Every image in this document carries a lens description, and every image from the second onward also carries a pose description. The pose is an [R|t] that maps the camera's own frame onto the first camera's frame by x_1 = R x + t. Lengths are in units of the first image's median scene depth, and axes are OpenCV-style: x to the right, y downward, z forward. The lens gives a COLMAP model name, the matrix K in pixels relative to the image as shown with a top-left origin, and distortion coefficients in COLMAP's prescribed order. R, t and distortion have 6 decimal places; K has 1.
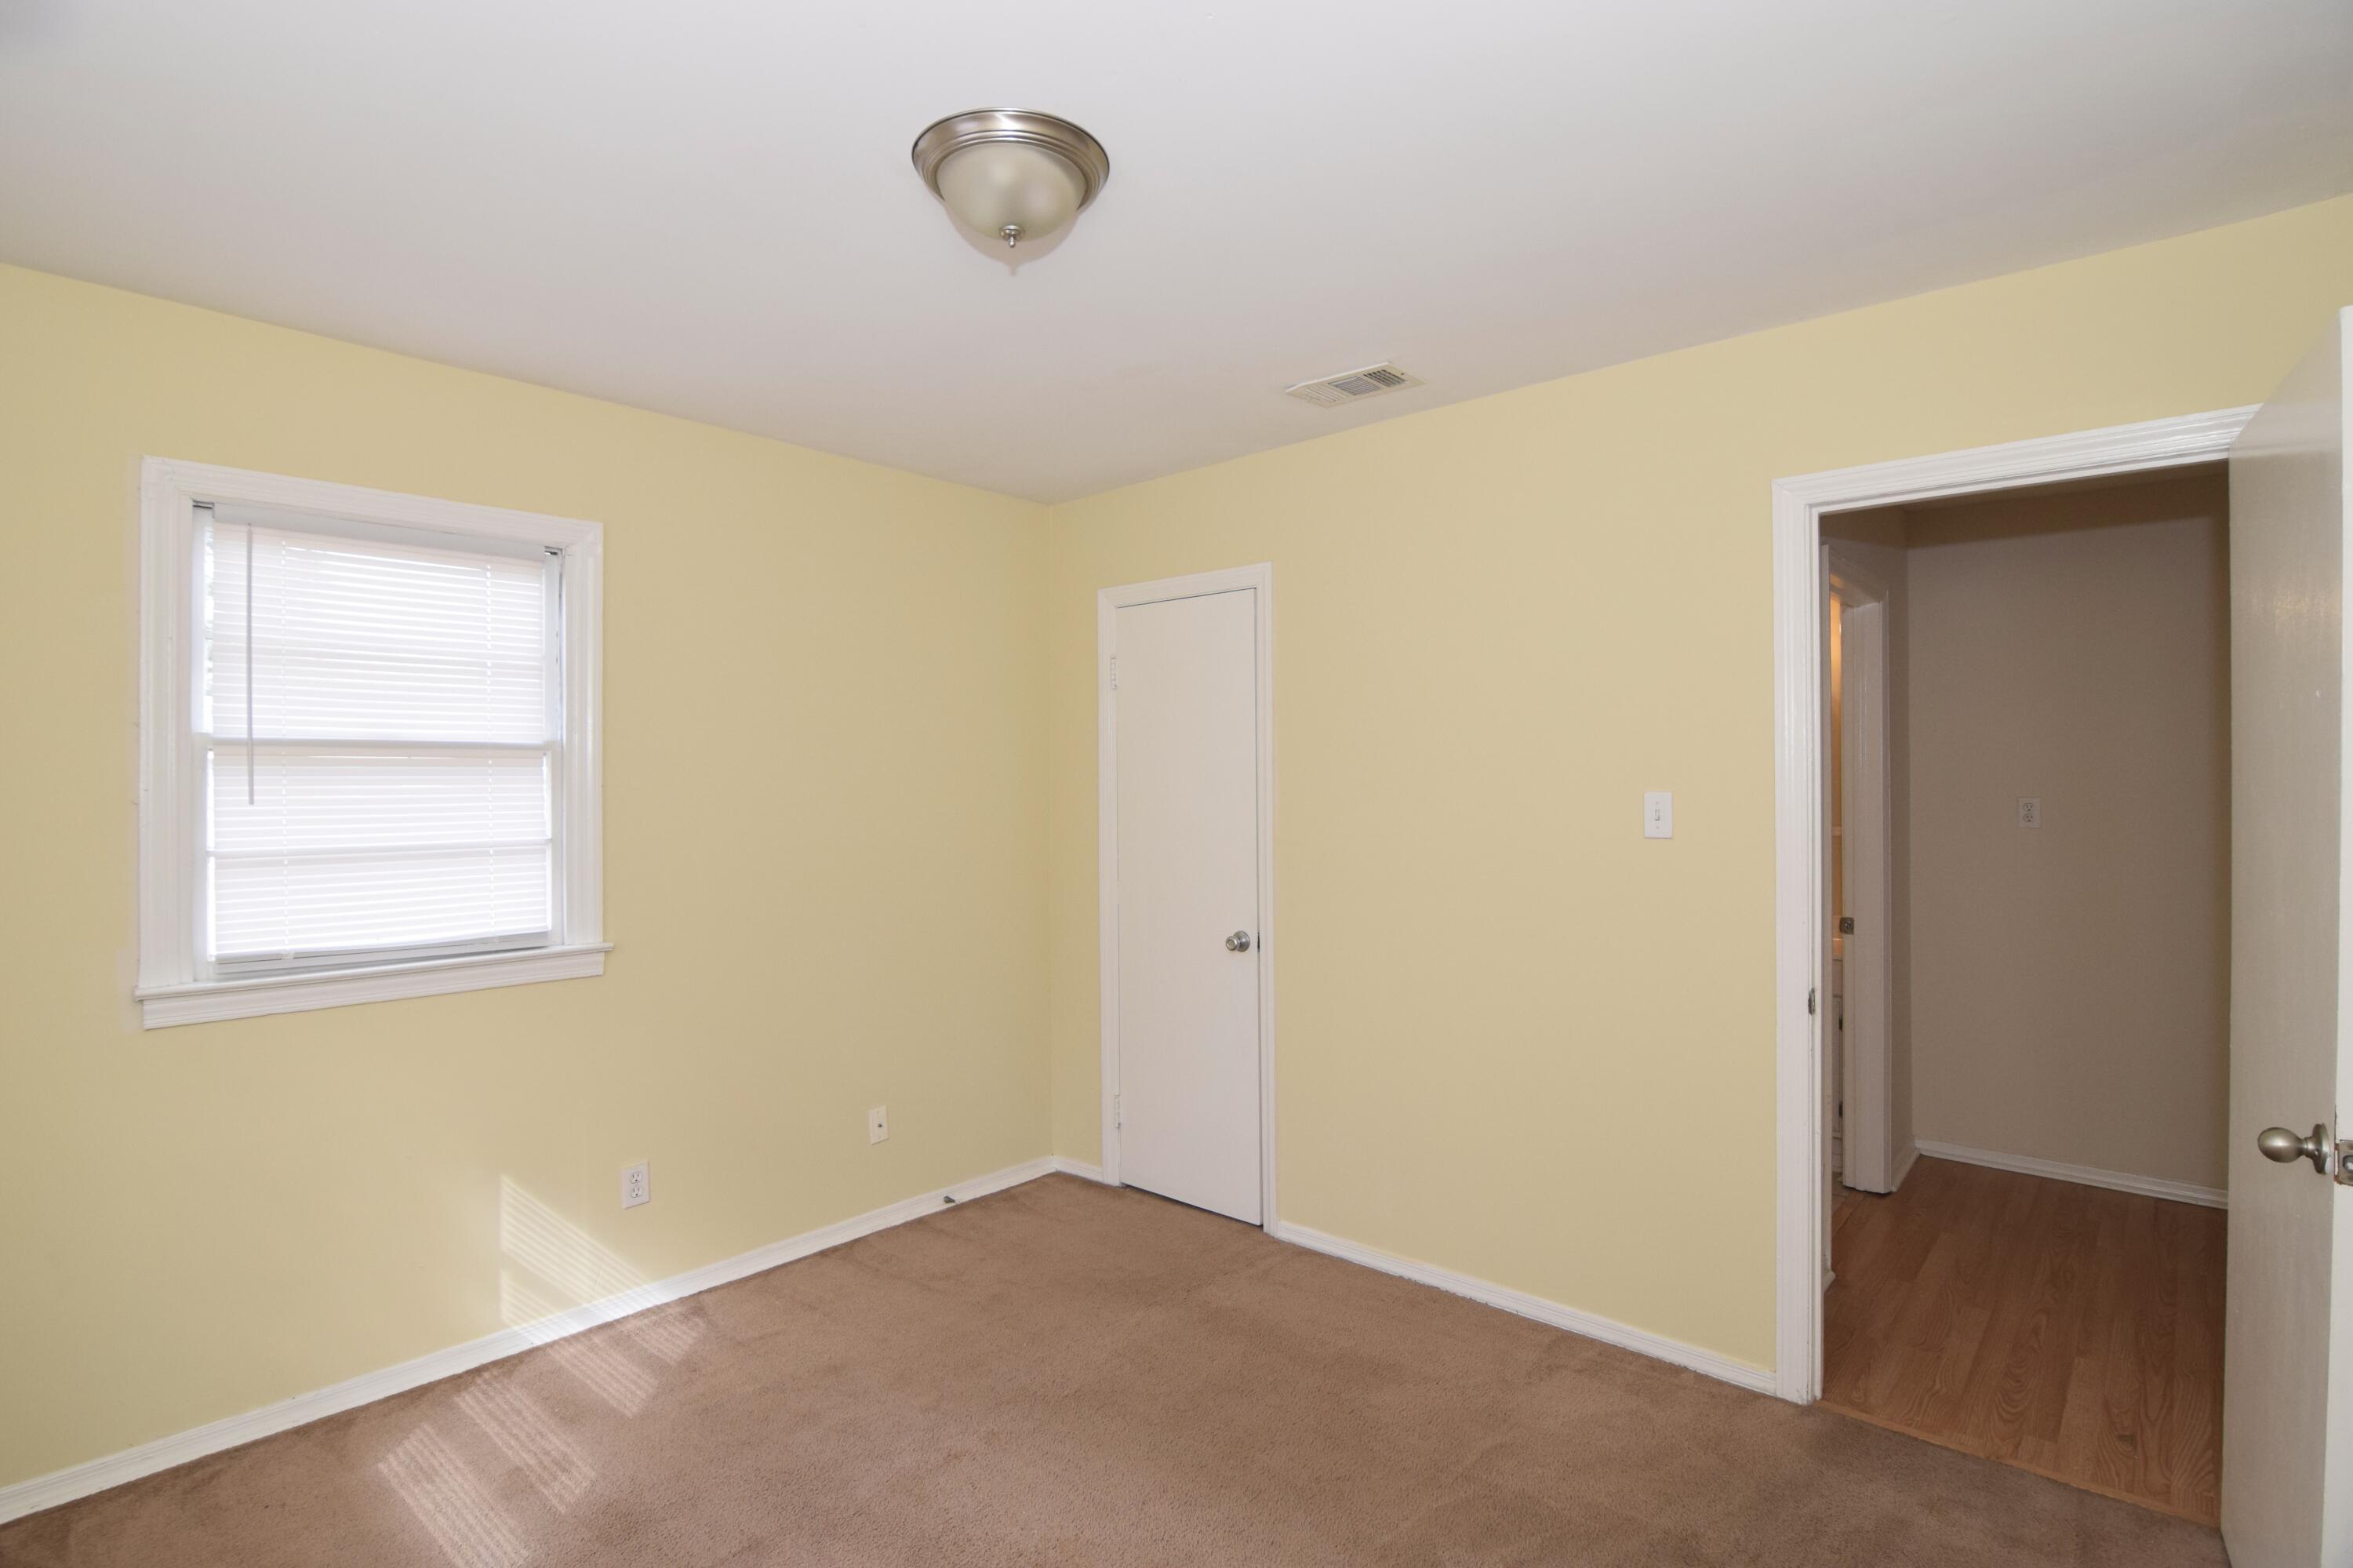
lens RADIAL K [[1153.7, 0, 1174.9], [0, 1153.7, 772.1], [0, 0, 1]] dist [-0.002442, -0.011327]
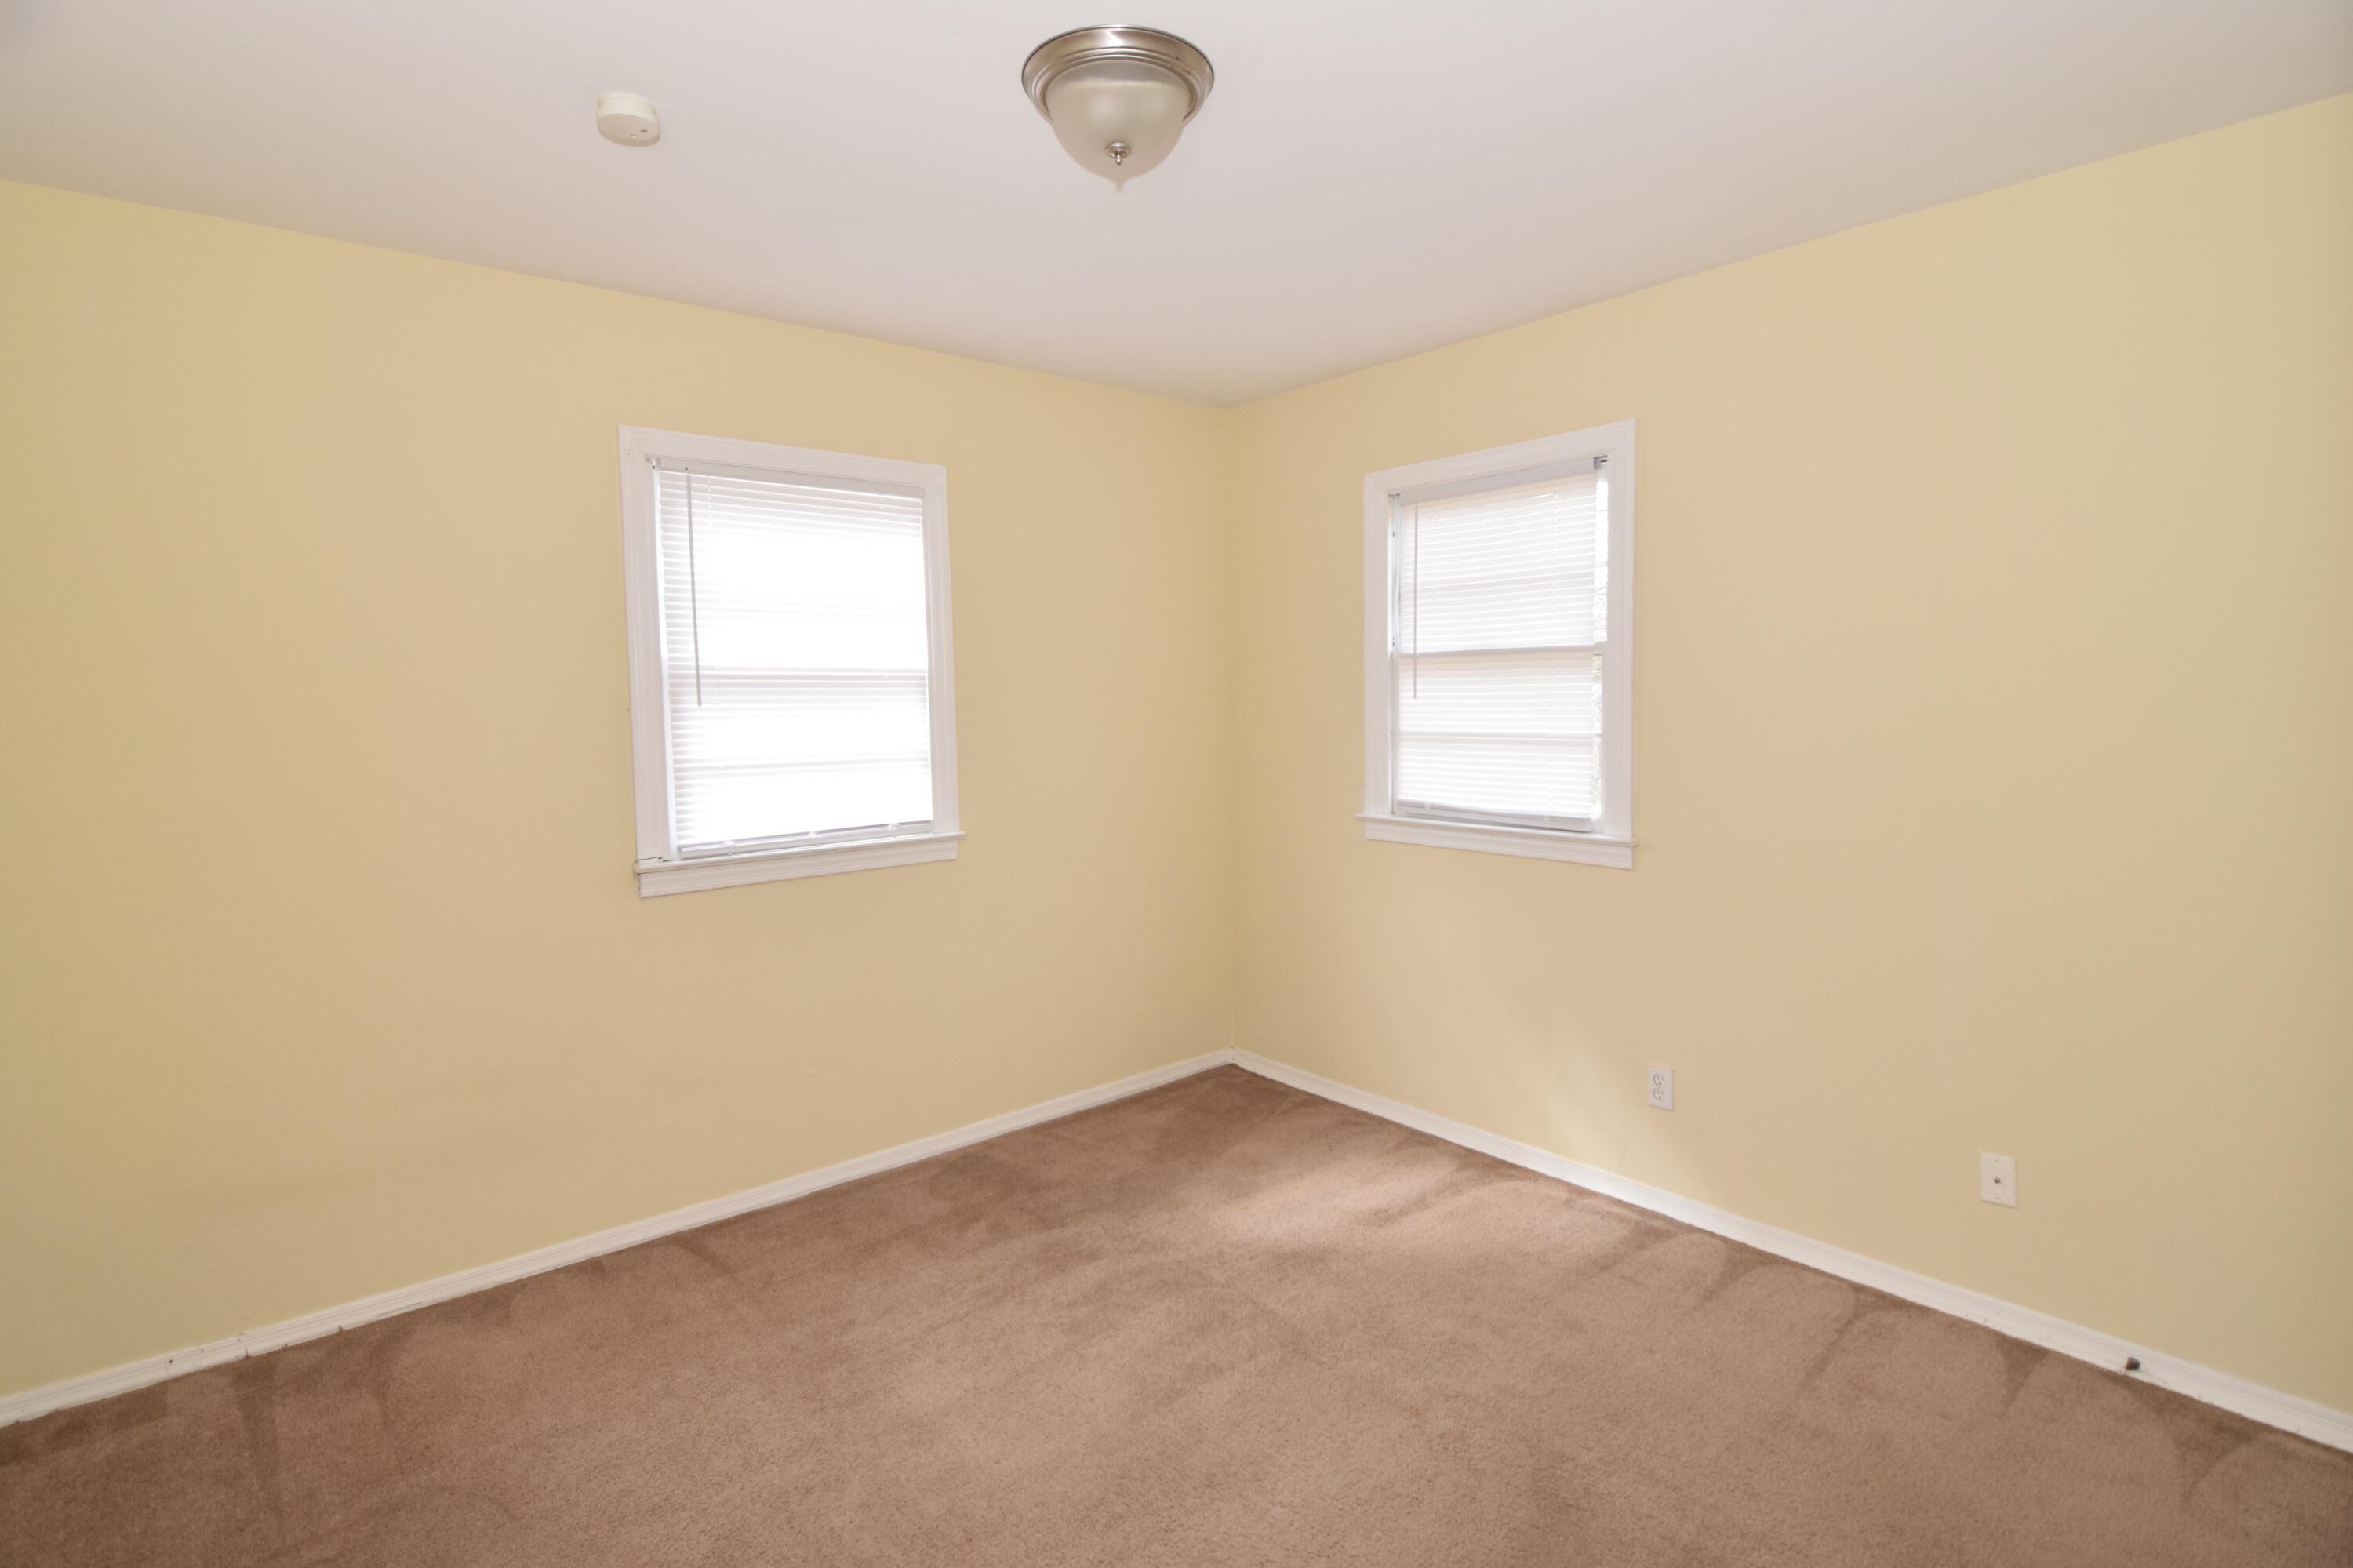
lens RADIAL K [[1153.7, 0, 1174.9], [0, 1153.7, 772.1], [0, 0, 1]] dist [-0.002442, -0.011327]
pose [[-0.148757, 0.069498, -0.986429, 0.606135], [0.020143, 0.997533, 0.067243, 0.014860], [0.988669, -0.009866, -0.149790, 0.812817]]
